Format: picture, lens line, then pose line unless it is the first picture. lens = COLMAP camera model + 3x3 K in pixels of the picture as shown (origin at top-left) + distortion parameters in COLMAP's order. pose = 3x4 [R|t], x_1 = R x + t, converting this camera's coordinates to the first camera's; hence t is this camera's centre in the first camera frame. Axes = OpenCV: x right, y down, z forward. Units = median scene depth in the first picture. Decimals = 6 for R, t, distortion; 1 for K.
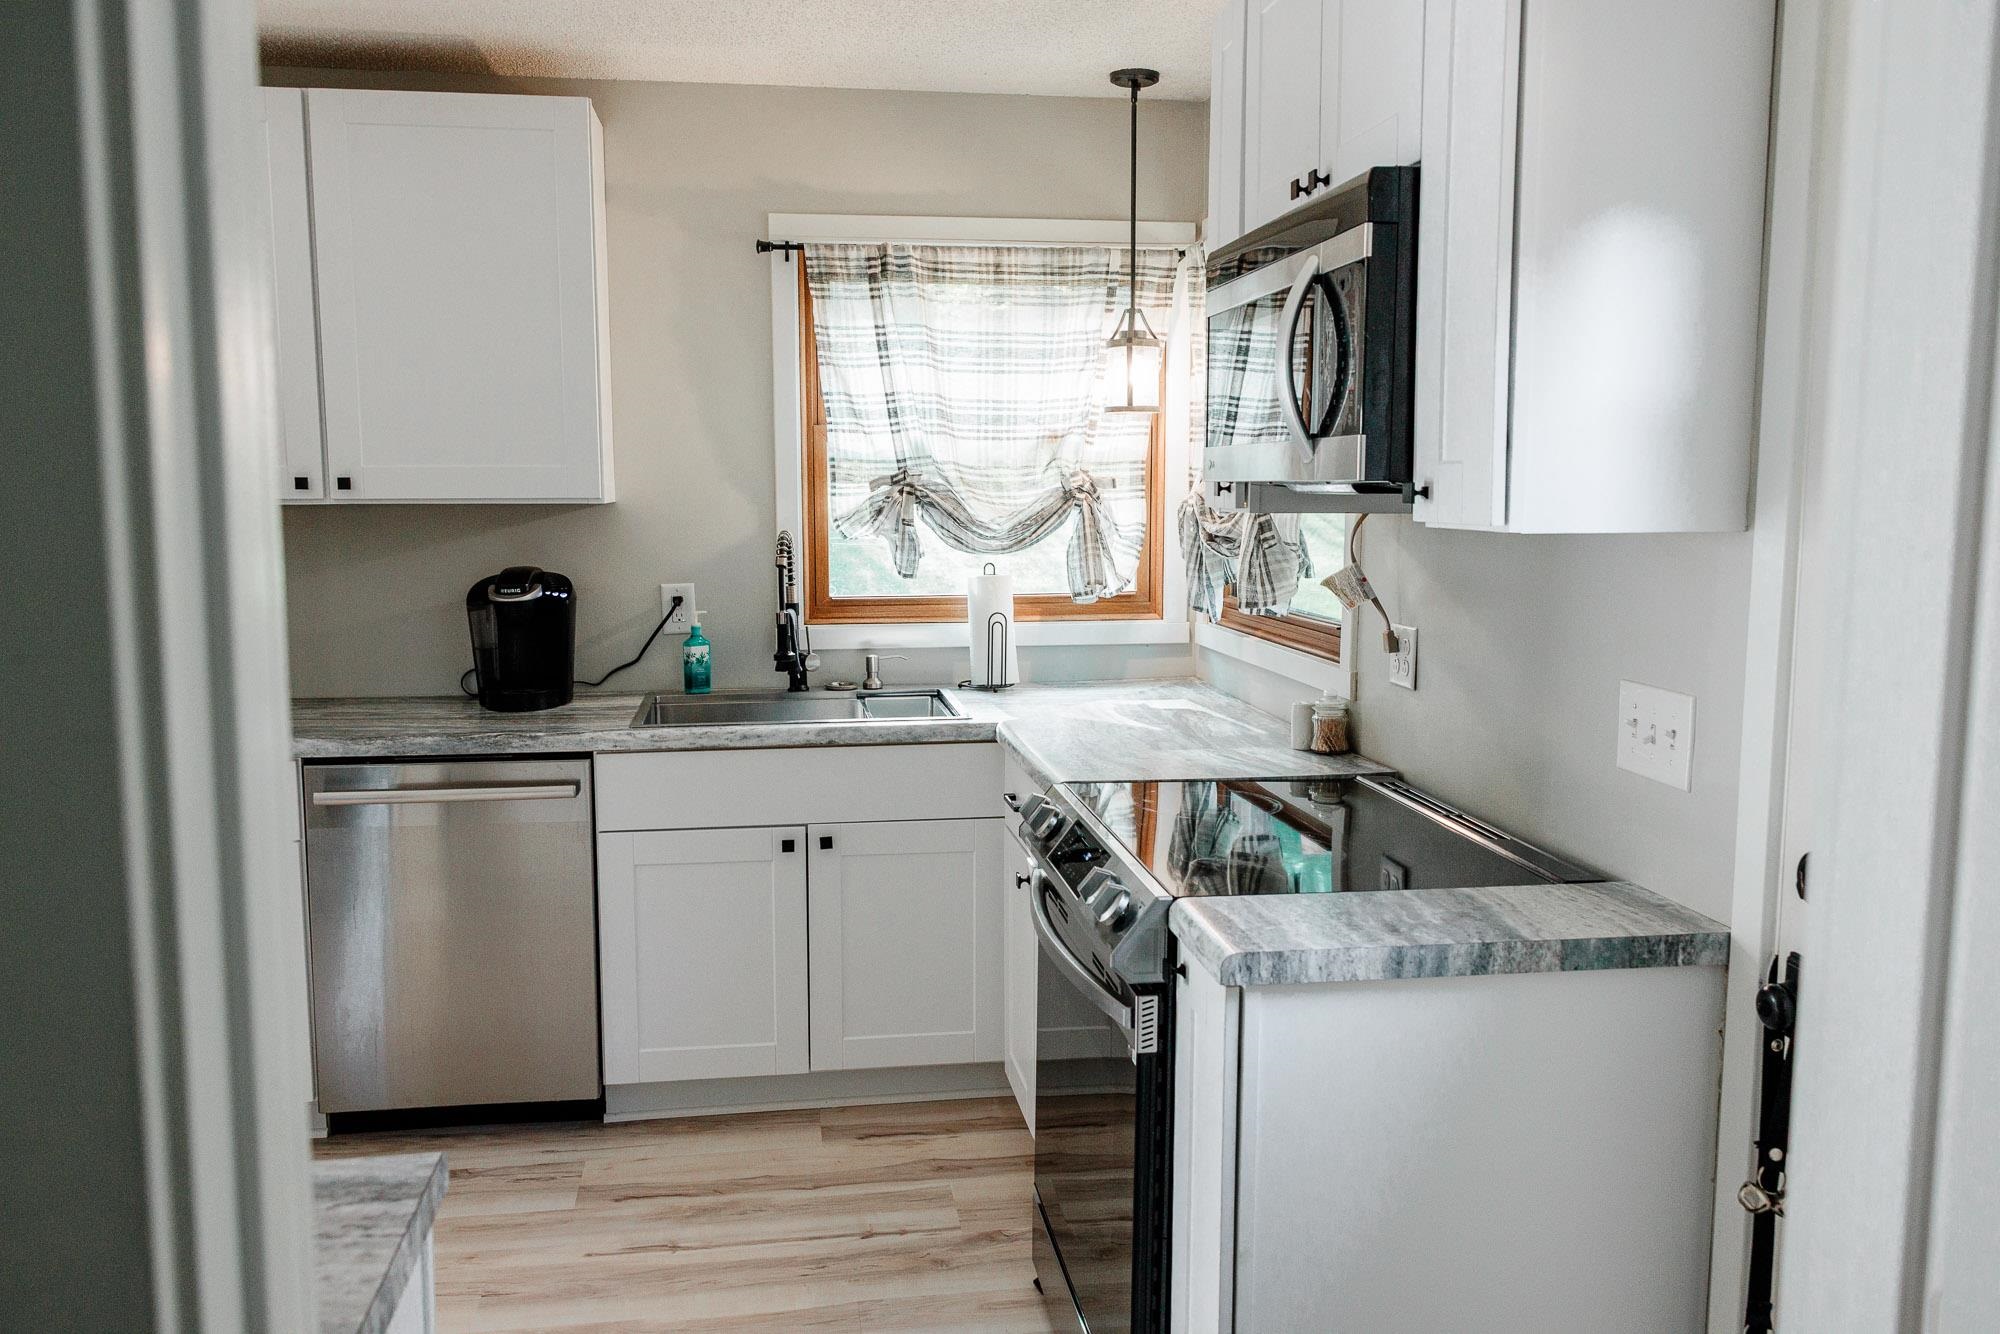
lens RADIAL K [[1563.6, 0, 1000.0], [0, 1563.6, 660.2], [0, 0, 1]] dist [0.004688, 0.004947]
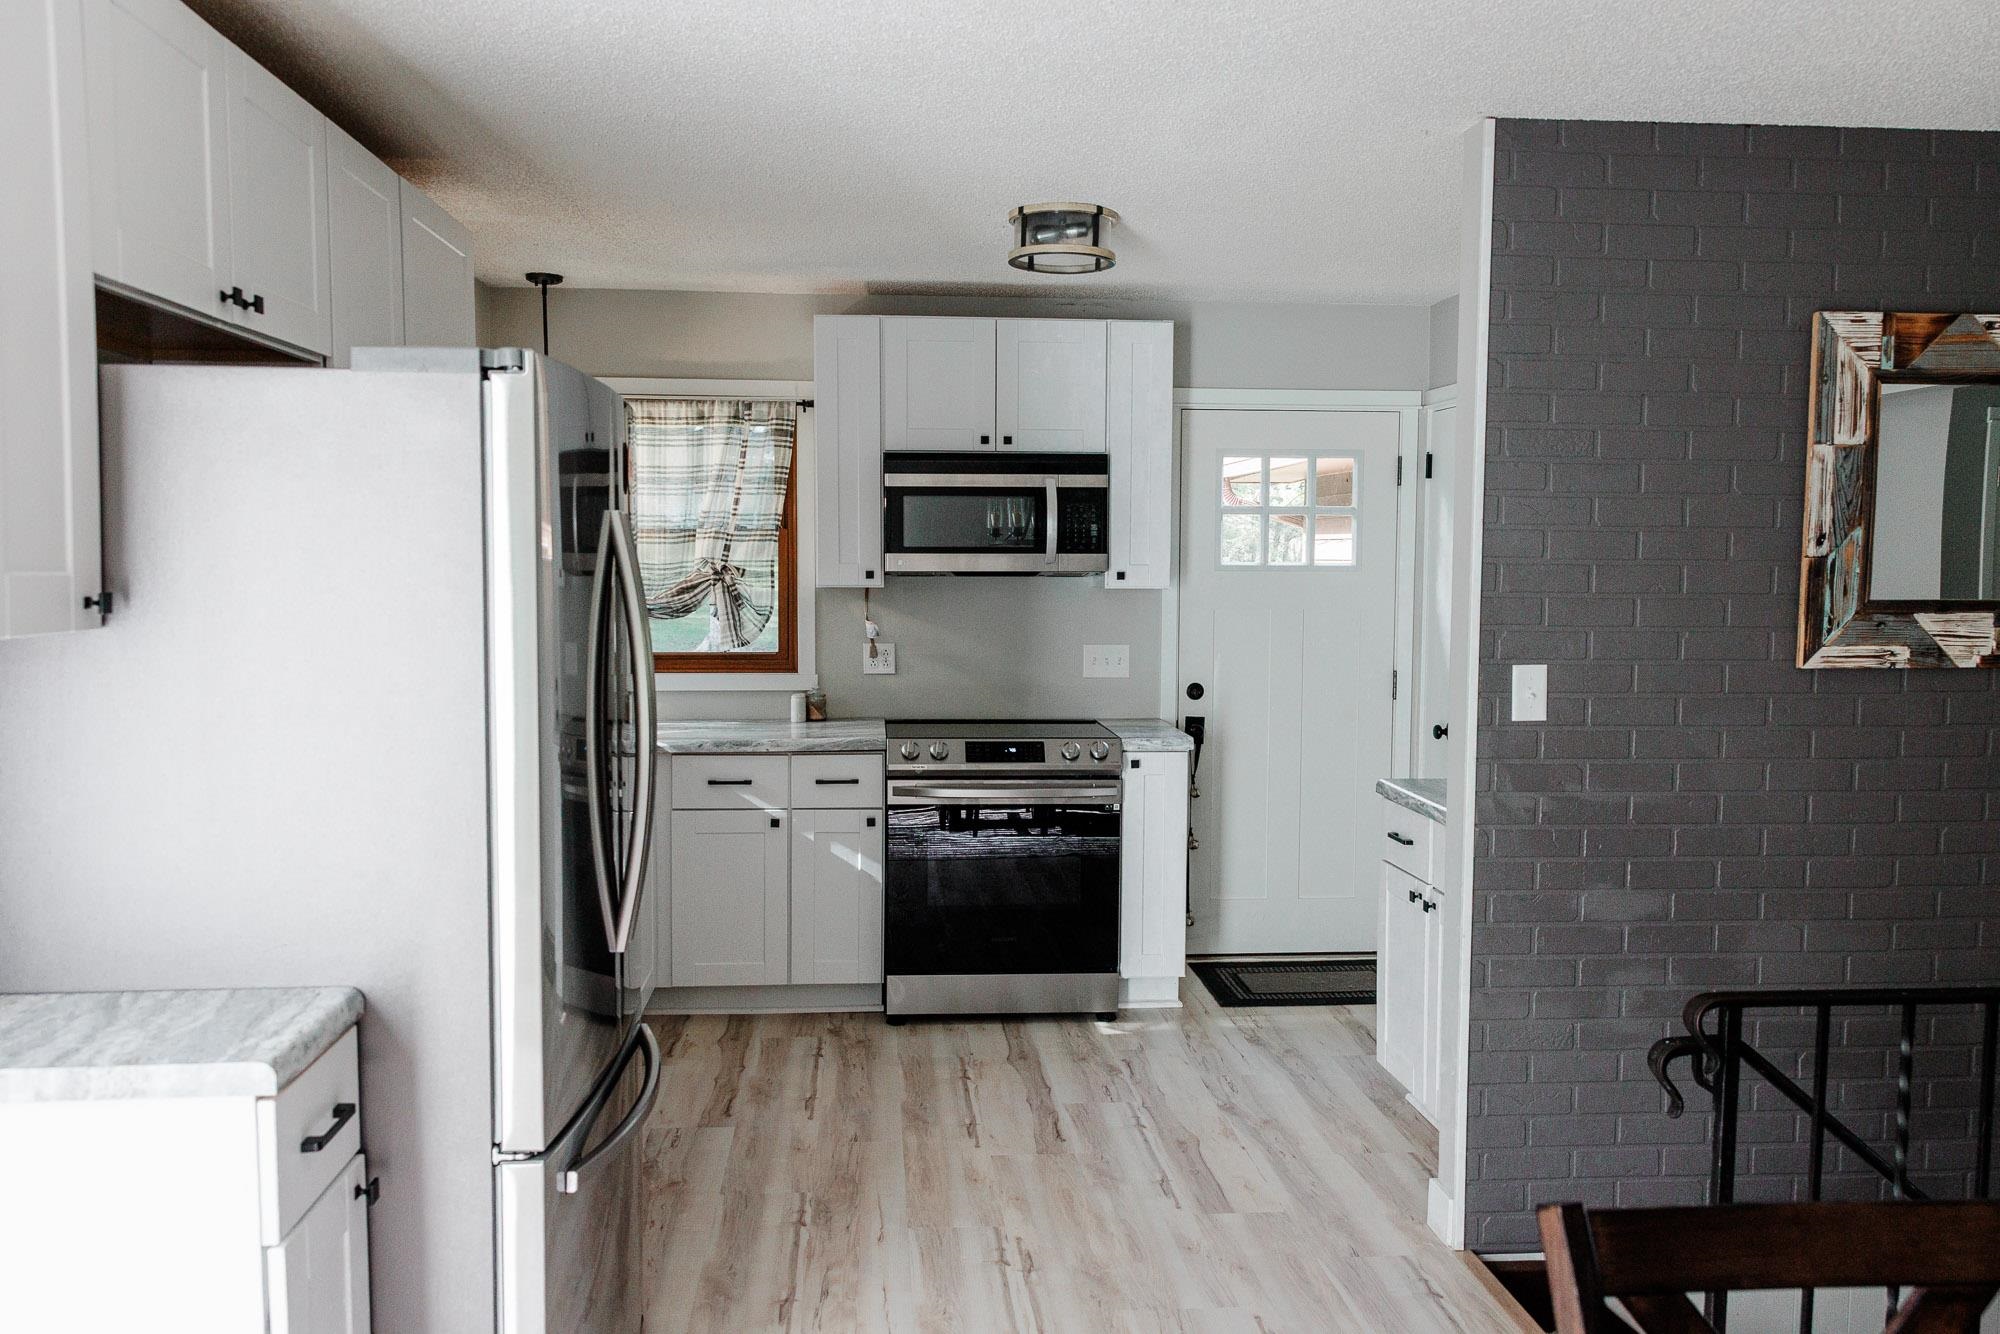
lens RADIAL K [[1563.6, 0, 1000.8], [0, 1563.6, 673.3], [0, 0, 1]] dist [0.004688, 0.004947]
pose [[0.067364, -0.074399, 0.994951, -1.557788], [0.110748, 0.991611, 0.066651, -0.089702], [-0.991563, 0.105699, 0.075038, 0.652961]]
